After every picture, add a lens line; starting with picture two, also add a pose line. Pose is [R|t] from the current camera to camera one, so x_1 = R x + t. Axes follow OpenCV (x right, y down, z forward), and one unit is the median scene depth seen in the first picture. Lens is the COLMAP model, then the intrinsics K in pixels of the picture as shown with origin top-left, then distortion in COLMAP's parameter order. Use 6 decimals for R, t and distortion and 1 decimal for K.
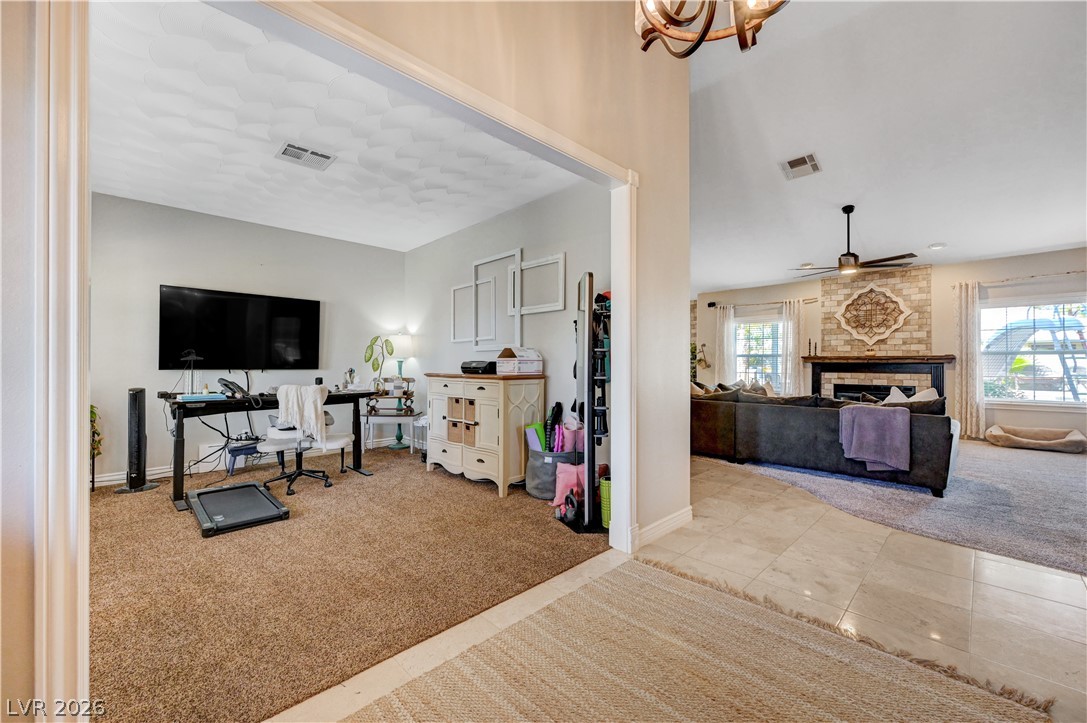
lens RADIAL K [[426.7, 0, 543.5], [0, 426.7, 361.5], [0, 0, 1]] dist [0.000219, -0.000014]
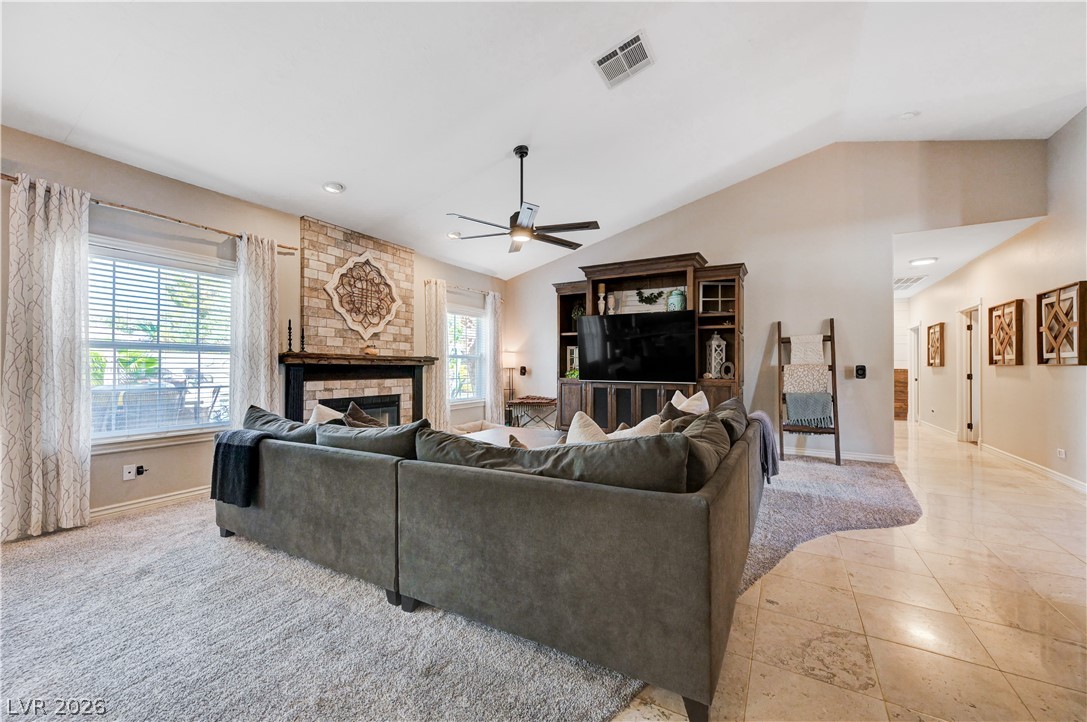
lens RADIAL K [[426.7, 0, 543.5], [0, 426.7, 361.0], [0, 0, 1]] dist [0.000219, -0.000014]
pose [[-0.282237, 0.014749, 0.959231, 0.014314], [-0.004840, 0.999847, -0.016798, 0.006914], [-0.959333, -0.009384, -0.282122, 0.913491]]
